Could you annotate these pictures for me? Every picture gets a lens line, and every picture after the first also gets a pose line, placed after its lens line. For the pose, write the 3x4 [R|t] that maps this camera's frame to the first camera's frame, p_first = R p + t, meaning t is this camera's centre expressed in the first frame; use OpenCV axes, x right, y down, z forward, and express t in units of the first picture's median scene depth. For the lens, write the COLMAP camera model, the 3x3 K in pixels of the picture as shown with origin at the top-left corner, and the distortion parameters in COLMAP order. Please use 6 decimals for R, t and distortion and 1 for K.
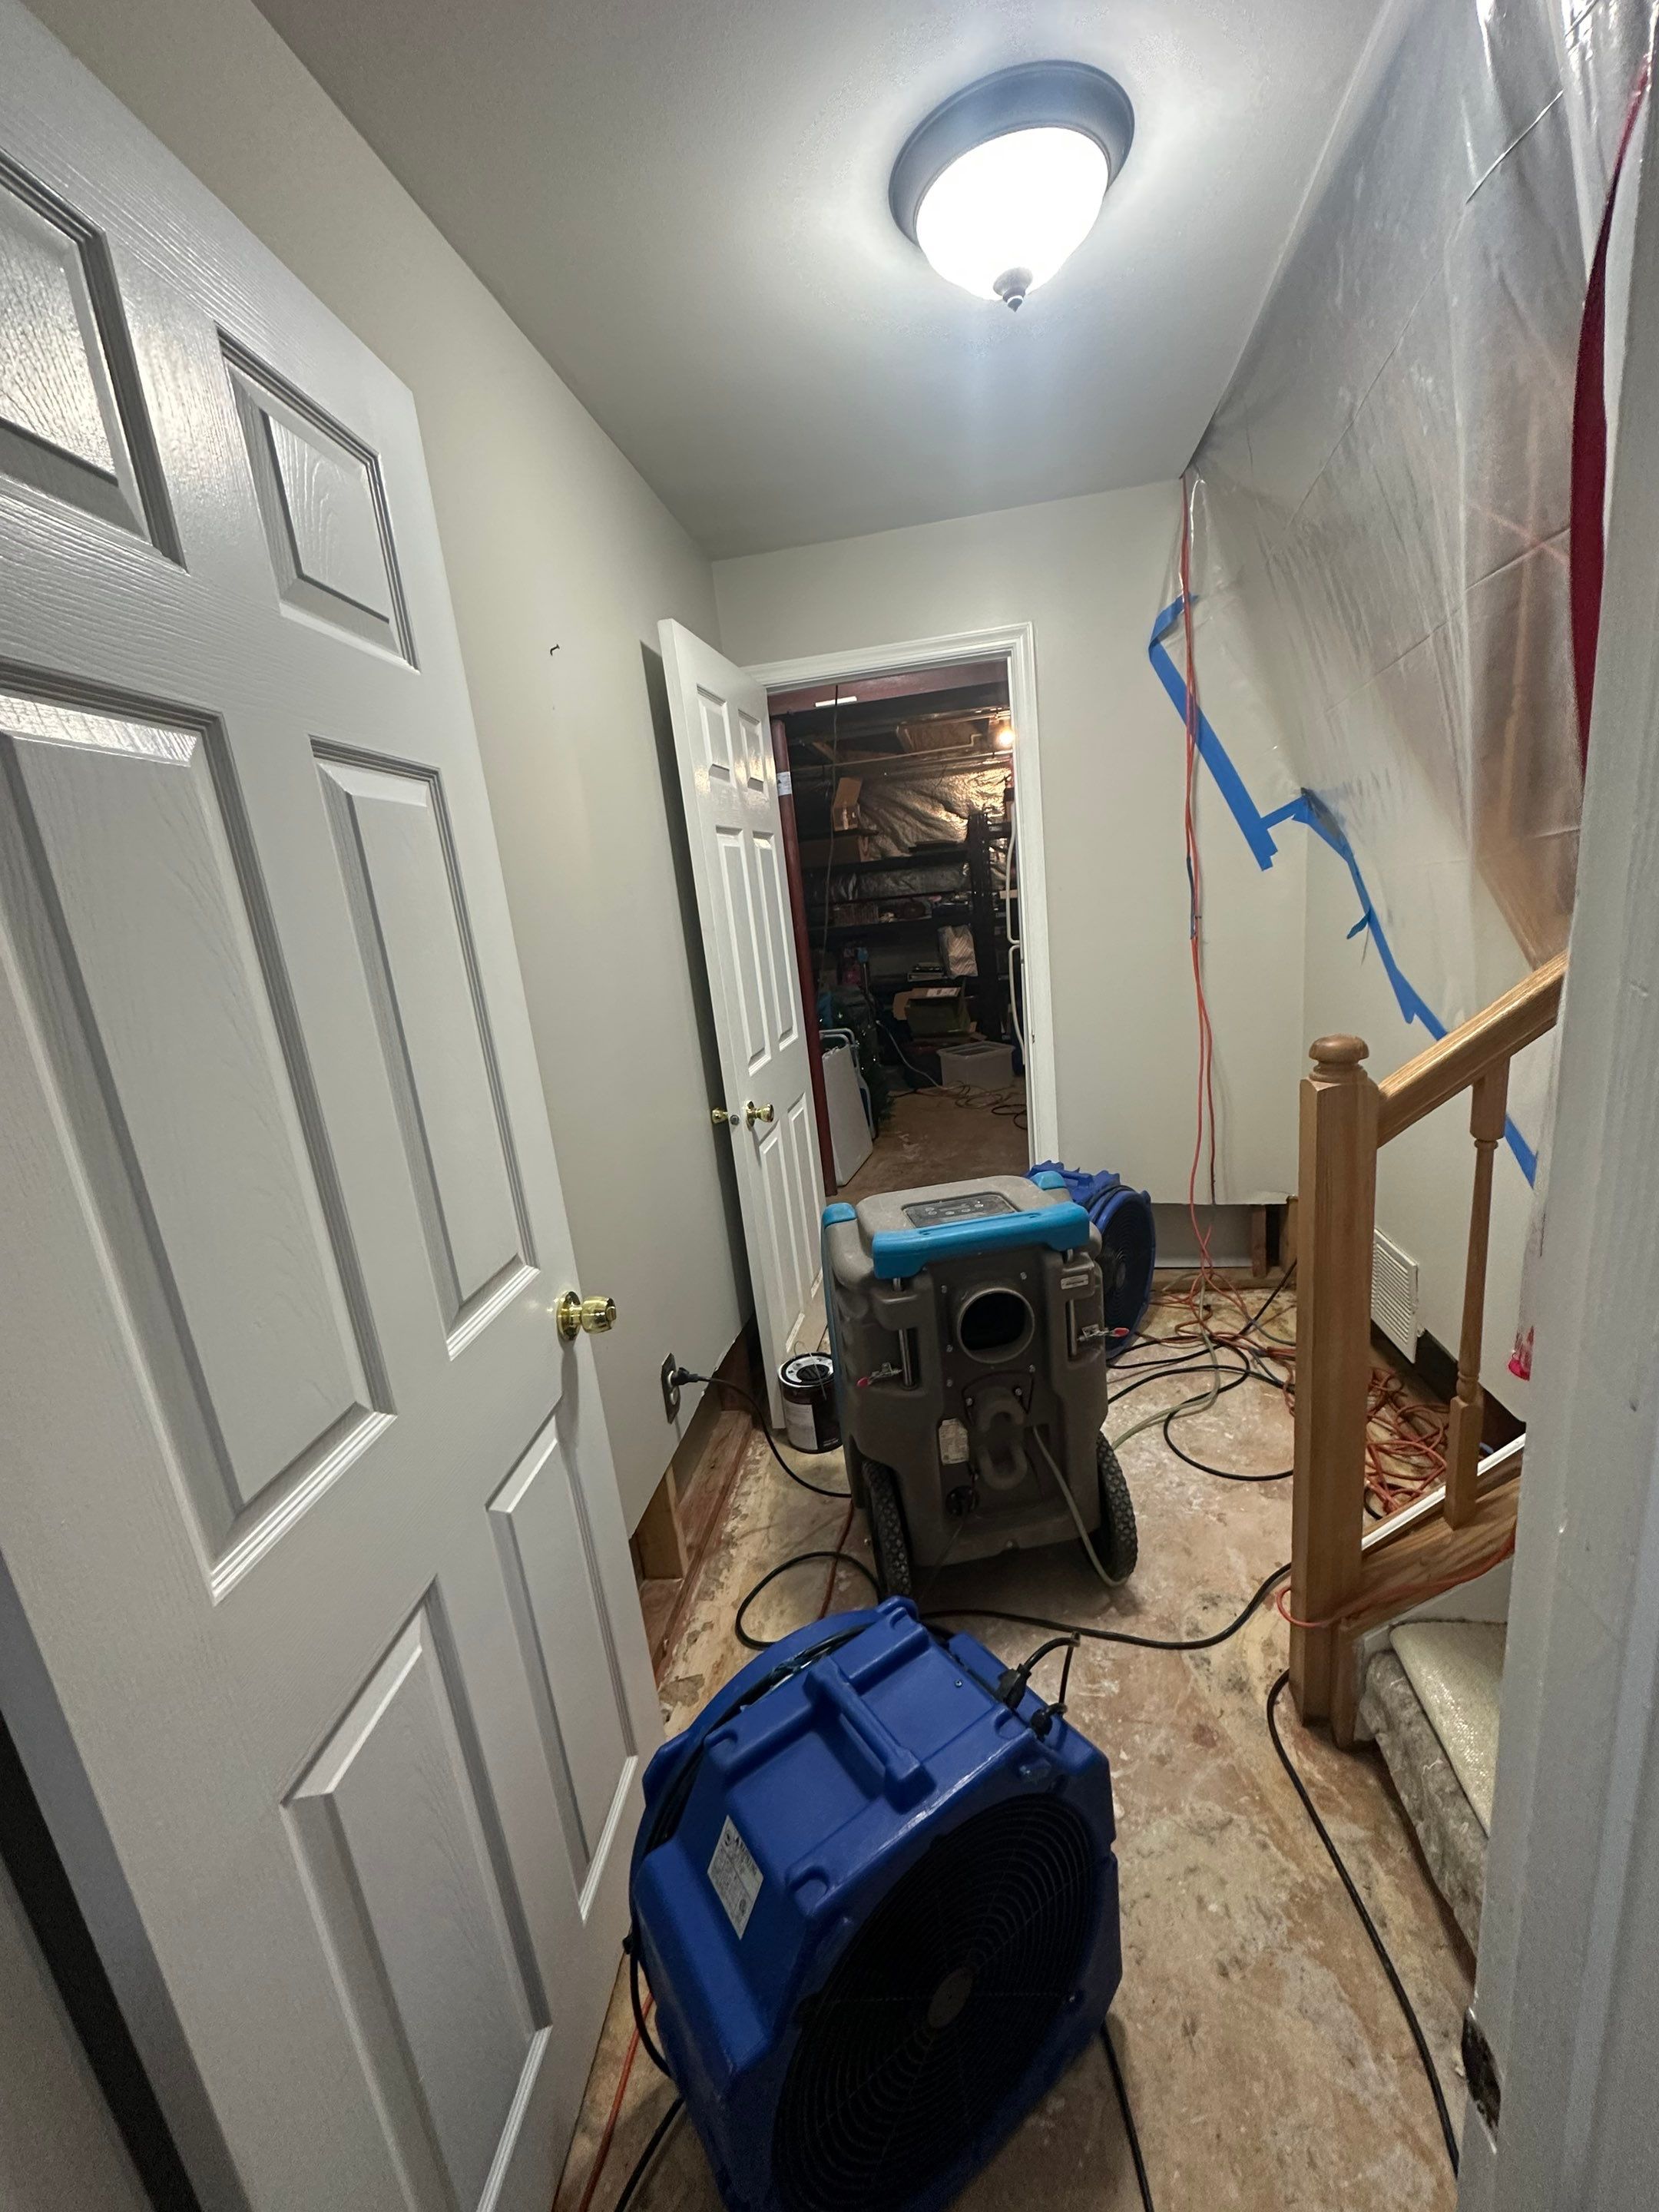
lens RADIAL K [[875.3, 0, 820.6], [0, 875.3, 1112.3], [0, 0, 1]] dist [-0.000379, -0.000109]
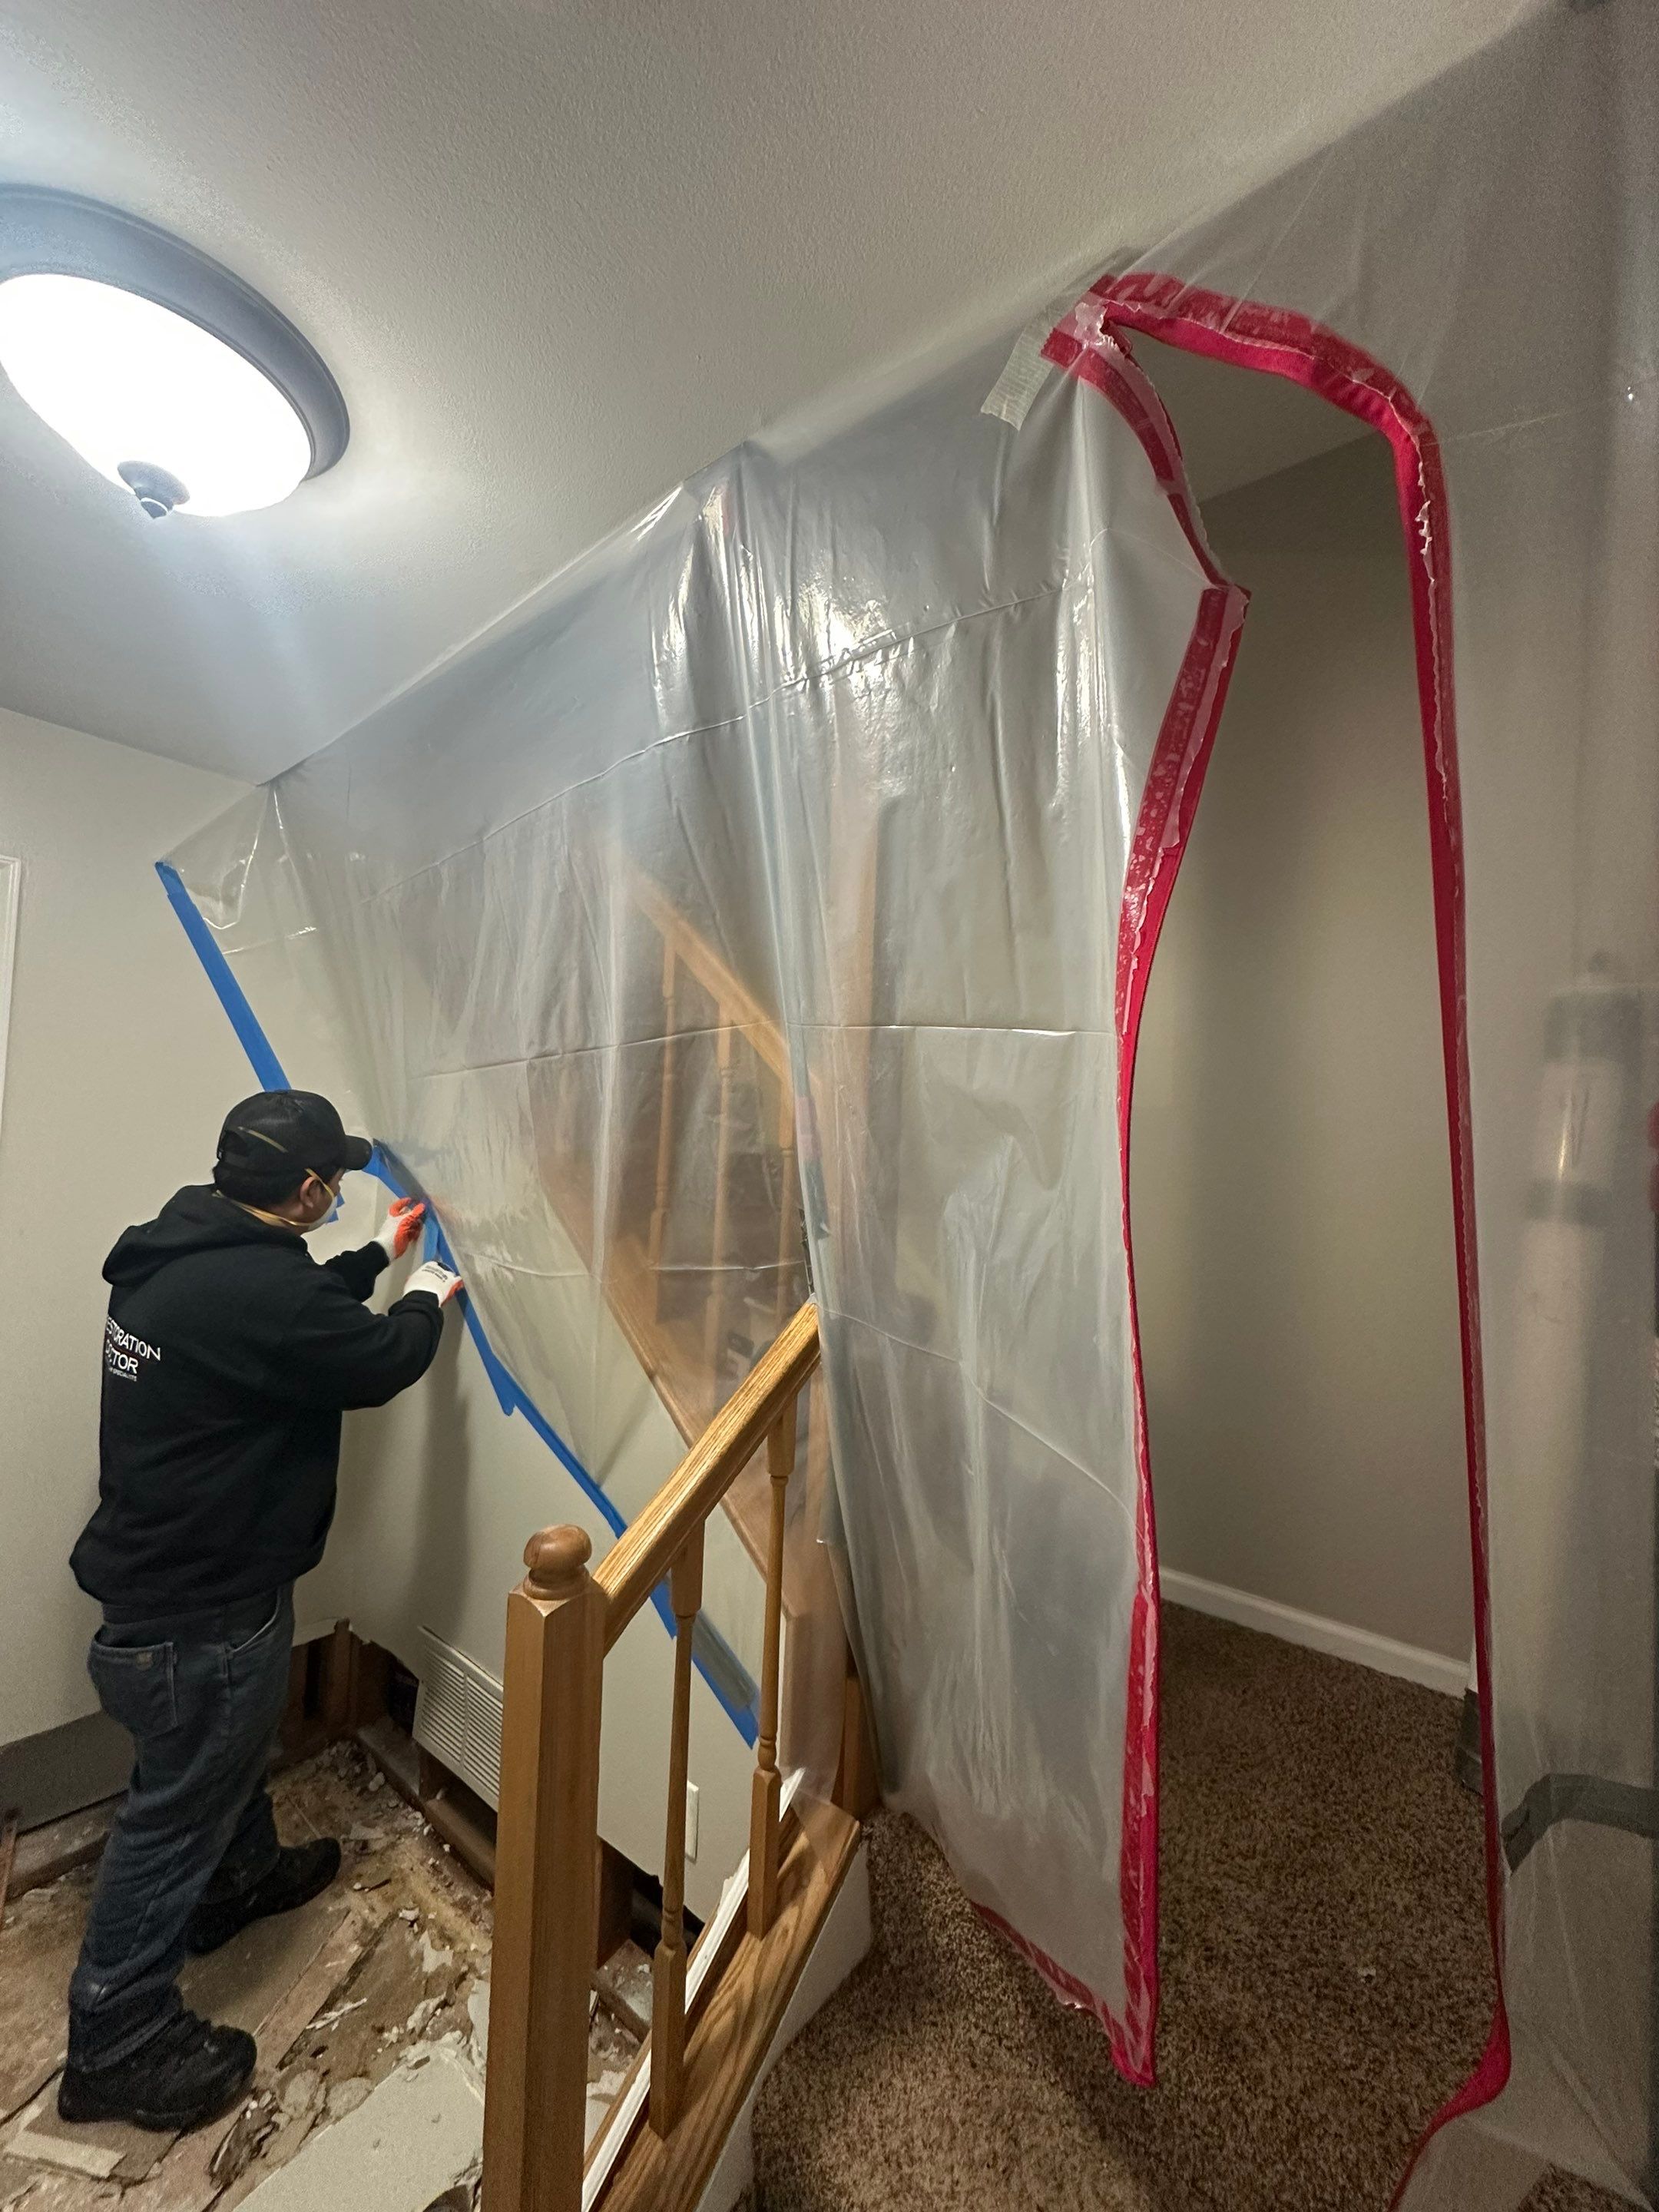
lens RADIAL K [[875.3, 0, 820.6], [0, 875.3, 1112.3], [0, 0, 1]] dist [-0.000379, -0.000109]
pose [[0.484621, 0.157326, 0.860460, -0.044785], [0.121352, 0.962088, -0.244255, -0.232178], [-0.866265, 0.222790, 0.447156, 0.342016]]
